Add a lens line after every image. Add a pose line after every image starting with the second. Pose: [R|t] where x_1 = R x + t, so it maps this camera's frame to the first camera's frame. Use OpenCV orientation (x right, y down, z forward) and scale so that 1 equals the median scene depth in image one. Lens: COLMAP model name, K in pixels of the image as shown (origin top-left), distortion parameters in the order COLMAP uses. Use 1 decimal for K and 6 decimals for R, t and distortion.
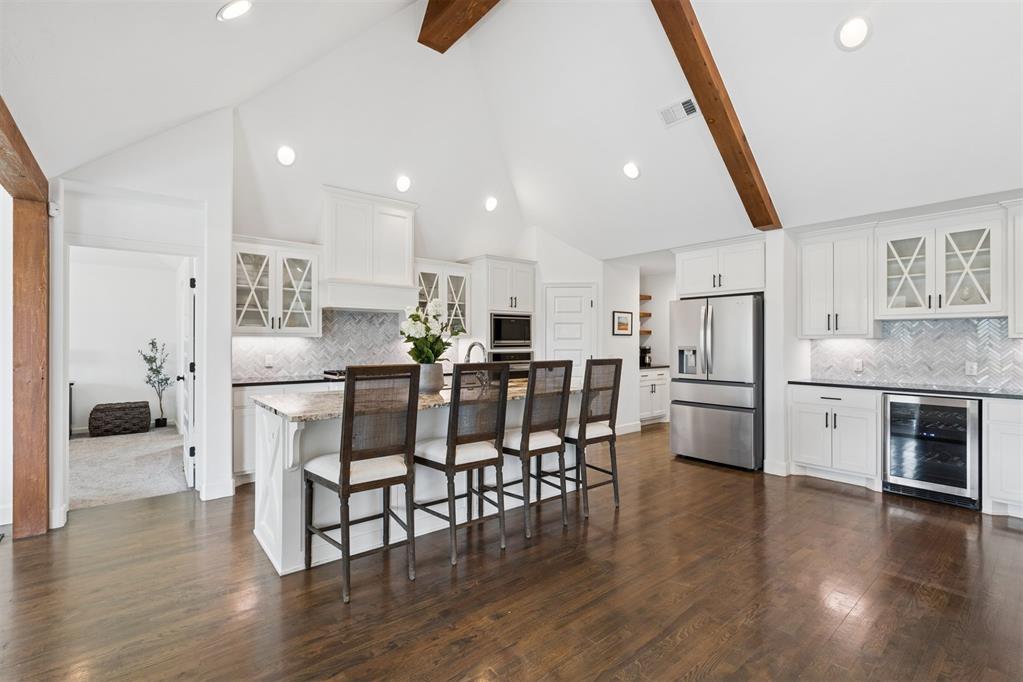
lens RADIAL K [[472.0, 0, 516.8], [0, 472.0, 340.7], [0, 0, 1]] dist [0.013739, 0.000058]
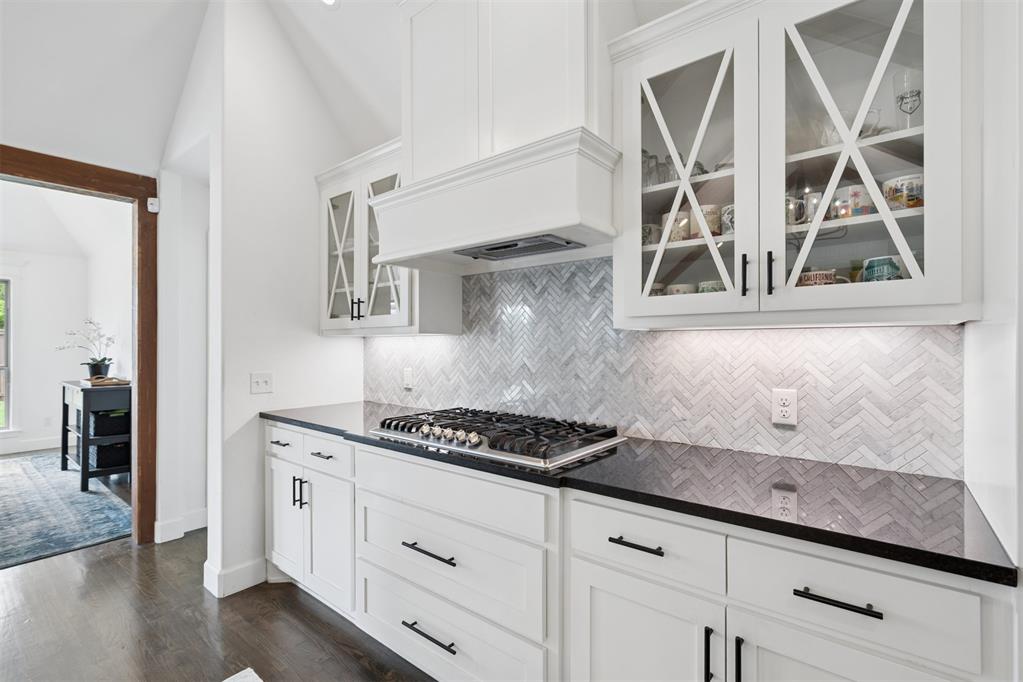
lens RADIAL K [[466.0, 0, 515.7], [0, 466.0, 342.3], [0, 0, 1]] dist [0.000447, 0.000599]
pose [[0.183657, -0.008153, -0.982957, 0.038933], [0.003528, 0.999965, -0.007635, 0.003593], [0.982984, -0.002065, 0.183679, 0.898177]]
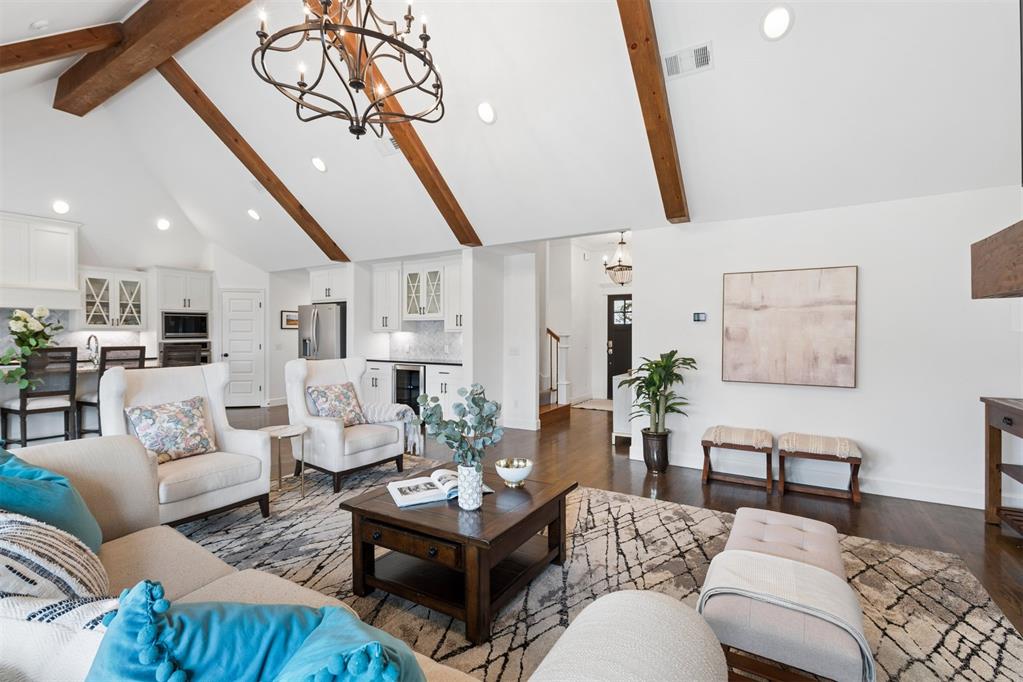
lens RADIAL K [[459.6, 0, 511.5], [0, 459.6, 341.0], [0, 0, 1]] dist [-0.003042, -0.000724]
pose [[0.946467, -0.005961, 0.322747, 0.468096], [-0.000692, 0.999790, 0.020495, -0.005088], [-0.322801, -0.019621, 0.946263, -0.505082]]
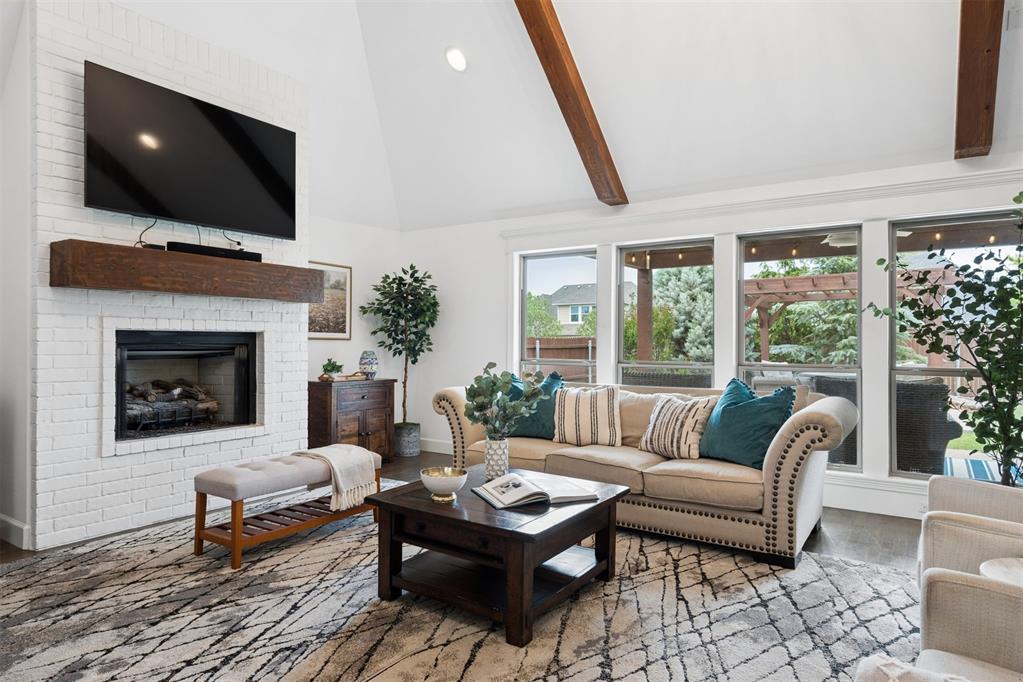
lens RADIAL K [[617.2, 0, 509.6], [0, 617.2, 342.8], [0, 0, 1]] dist [0.002571, 0.002821]
pose [[-0.960883, -0.005189, -0.276905, 0.706791], [-0.004594, 0.999986, -0.002796, 0.022978], [0.276916, -0.001415, -0.960893, 0.423086]]
